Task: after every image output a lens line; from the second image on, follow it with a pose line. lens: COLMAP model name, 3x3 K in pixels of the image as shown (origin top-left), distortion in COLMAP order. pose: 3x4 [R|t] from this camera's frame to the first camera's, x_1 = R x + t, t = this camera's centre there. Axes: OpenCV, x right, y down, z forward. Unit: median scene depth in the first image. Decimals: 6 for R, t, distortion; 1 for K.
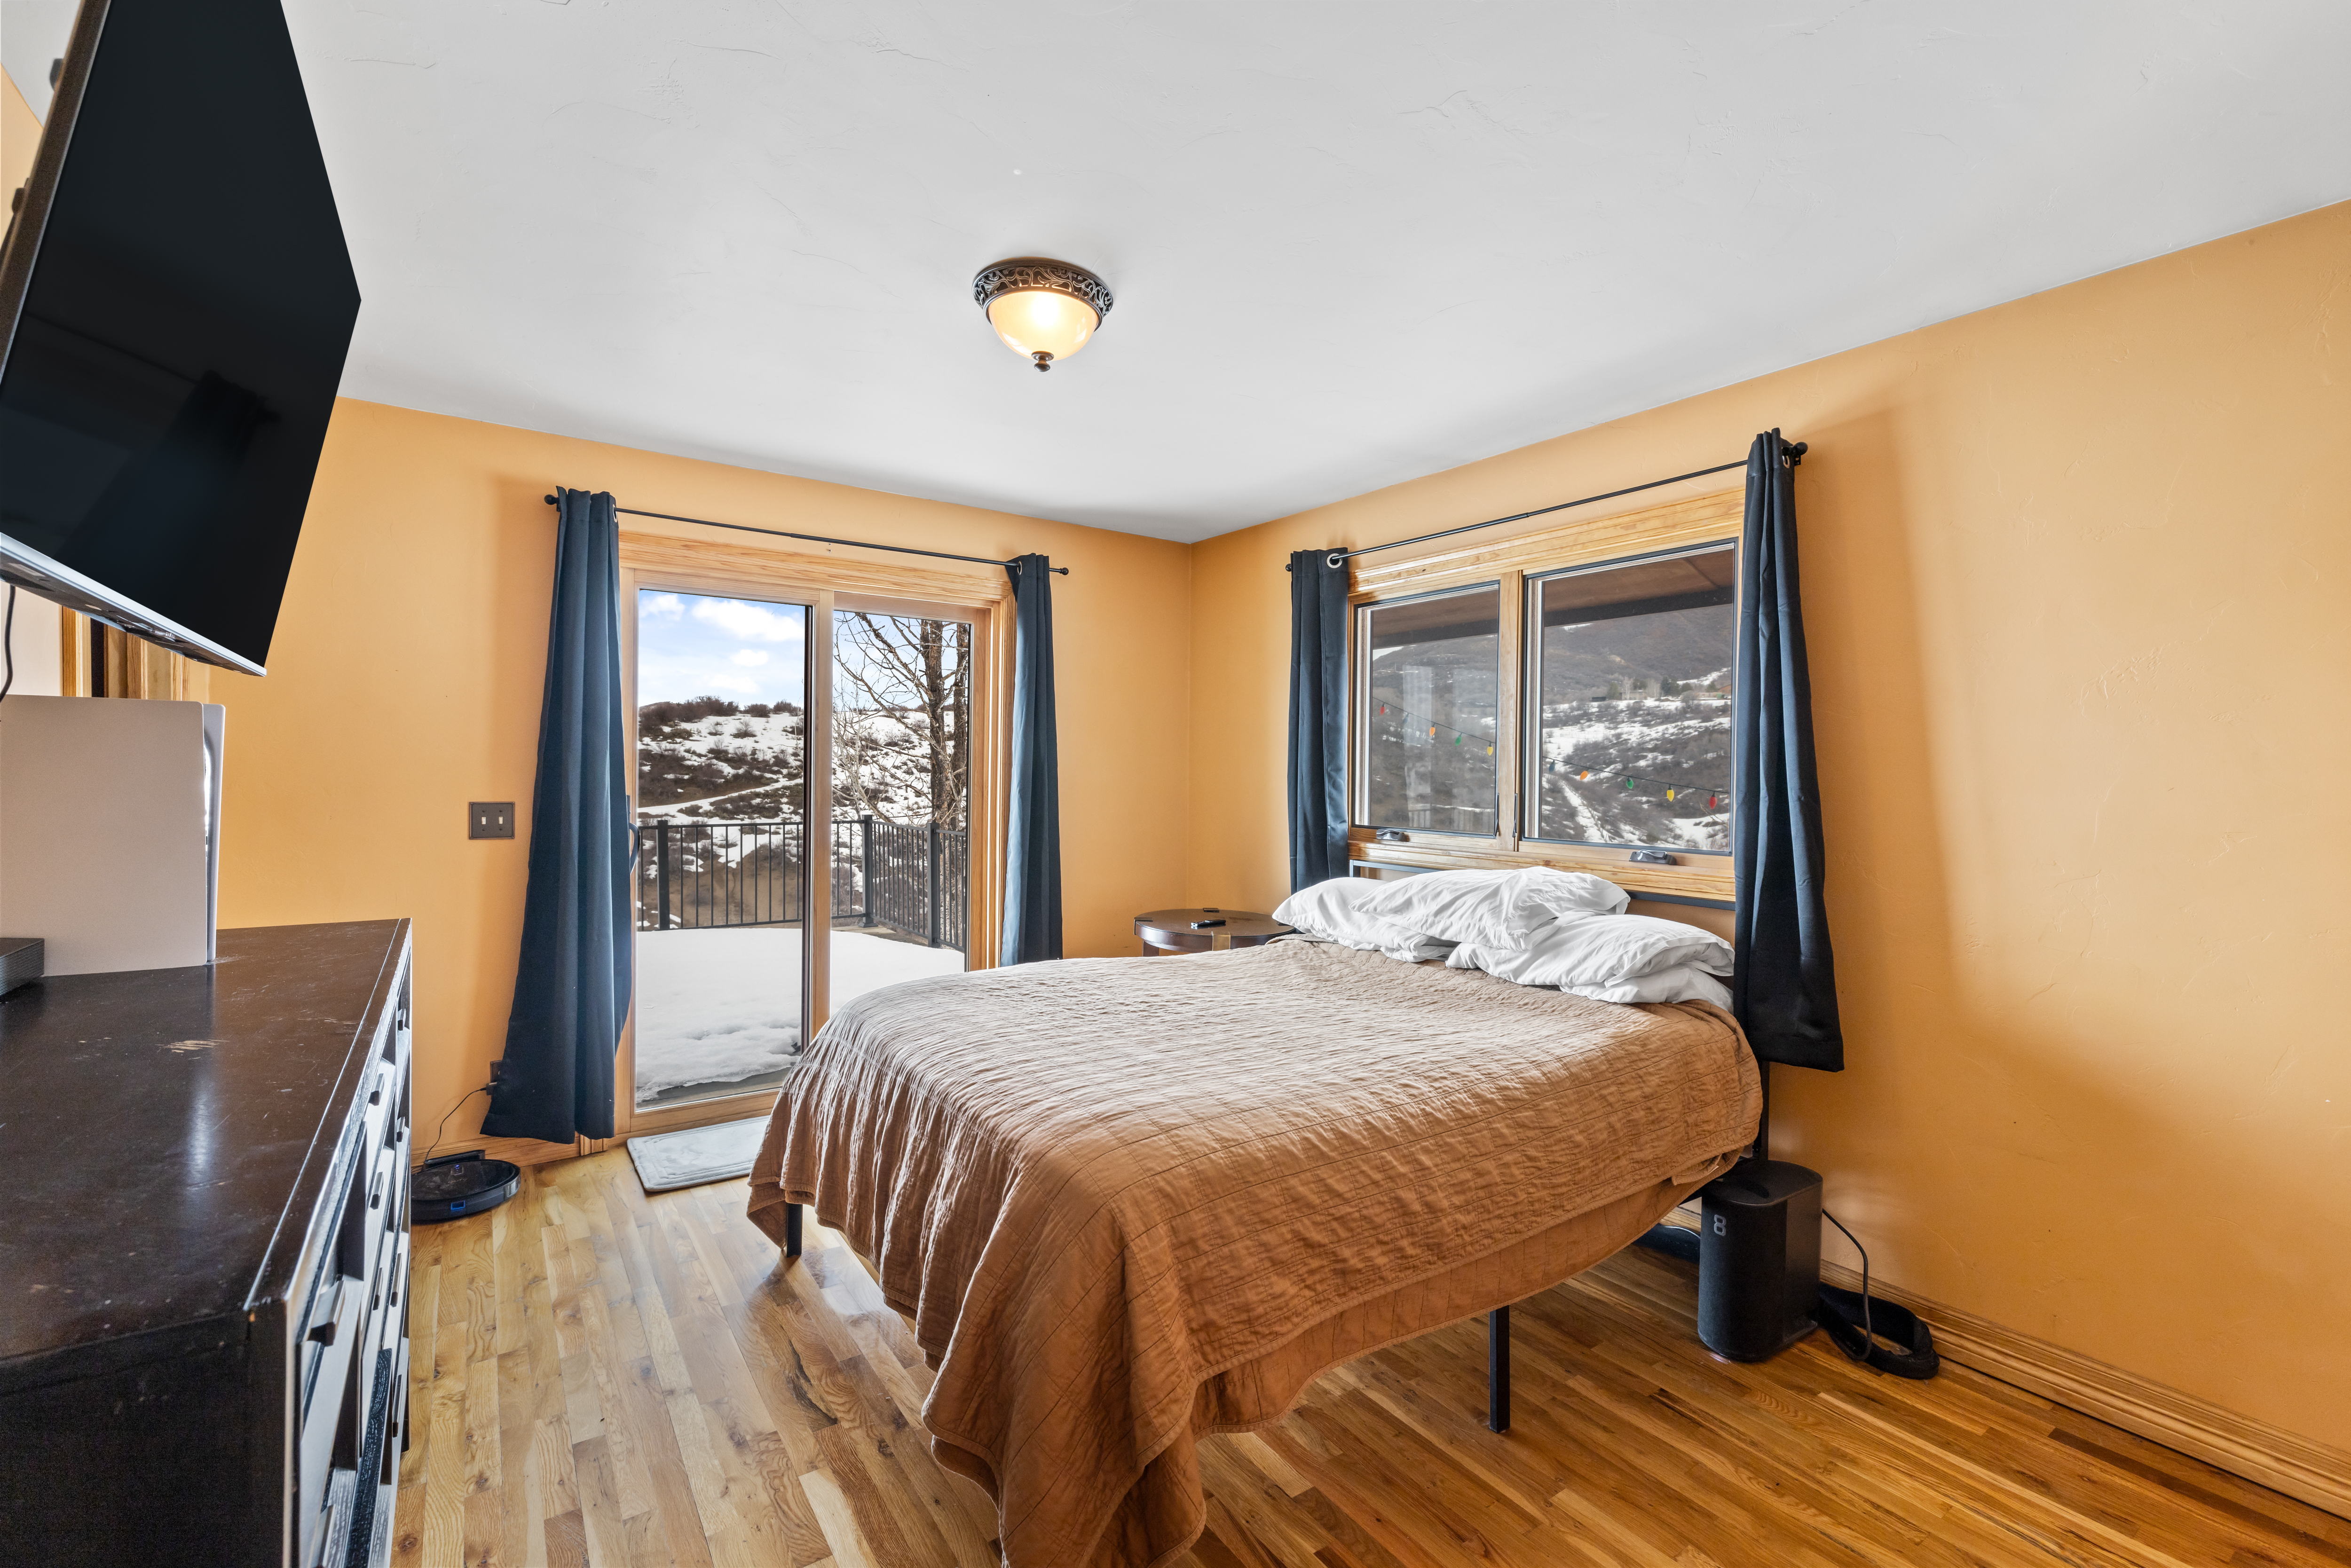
lens RADIAL K [[1005.2, 0, 1175.5], [0, 1005.2, 784.0], [0, 0, 1]] dist [-0.001200, -0.000267]
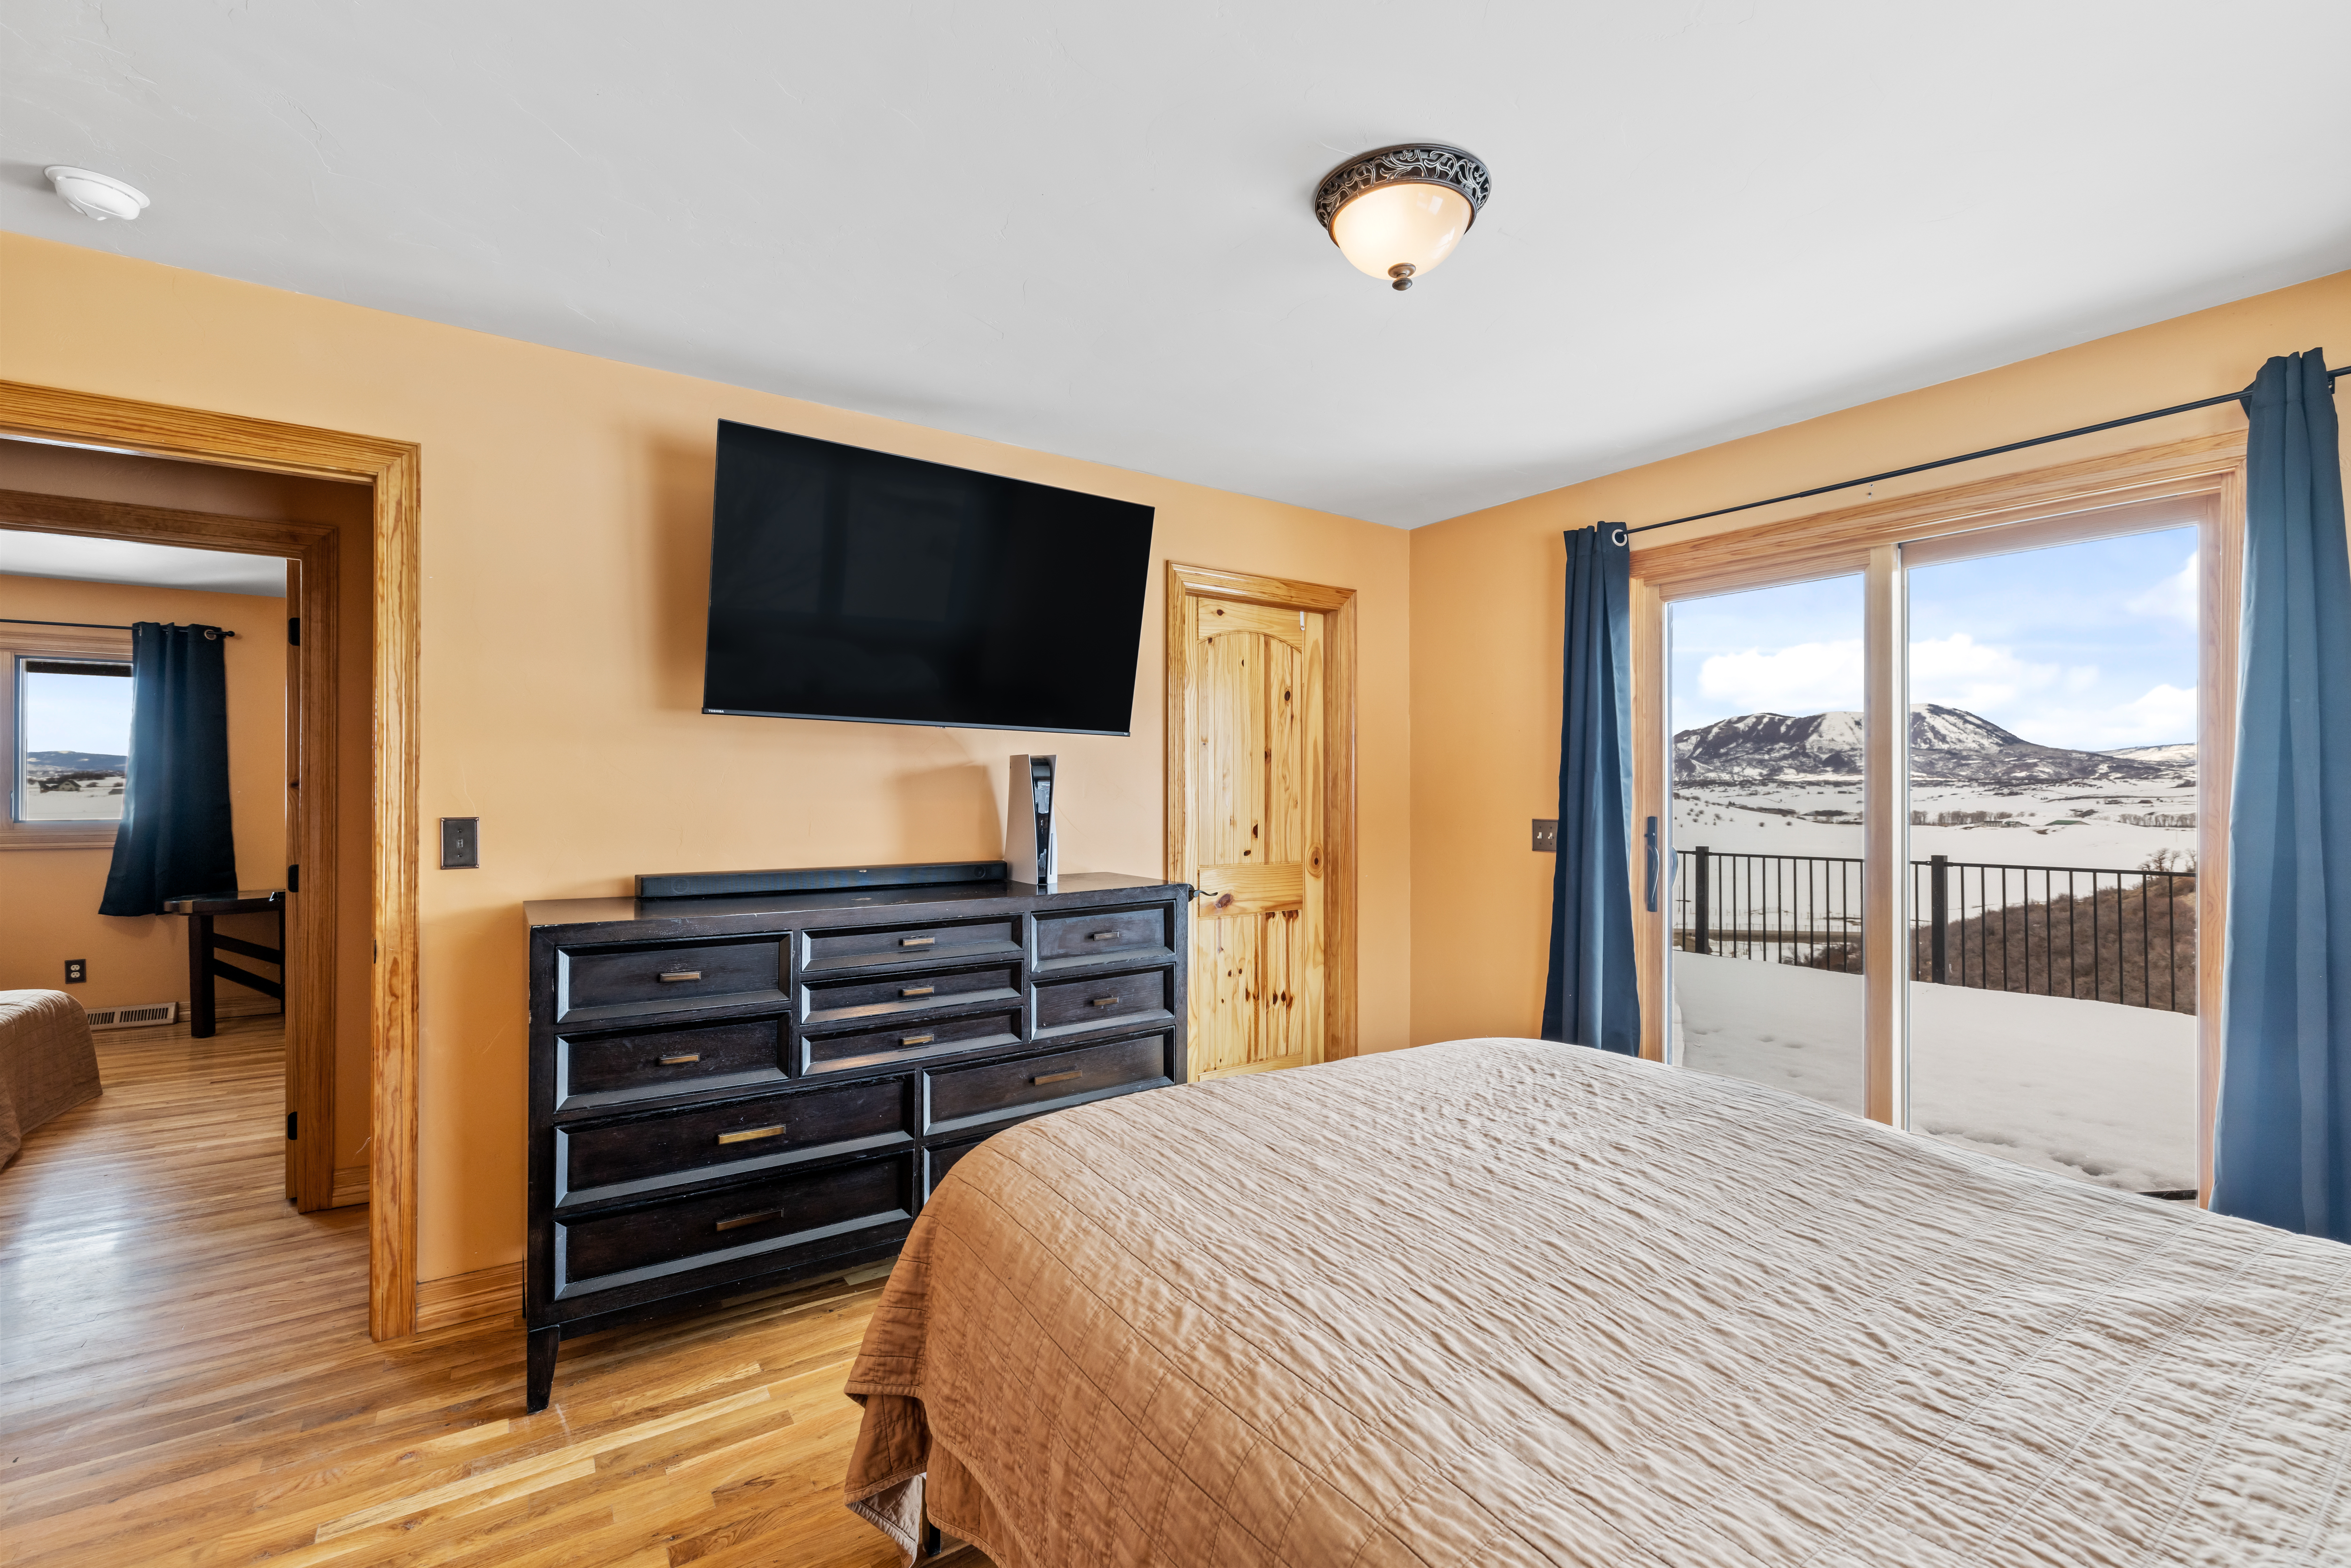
lens RADIAL K [[1005.2, 0, 1175.5], [0, 1005.2, 784.0], [0, 0, 1]] dist [-0.001200, -0.000267]
pose [[-0.007698, -0.016425, -0.999835, 0.748856], [-0.016410, 0.999733, -0.016297, 0.005171], [0.999836, 0.016282, -0.007965, 0.924514]]
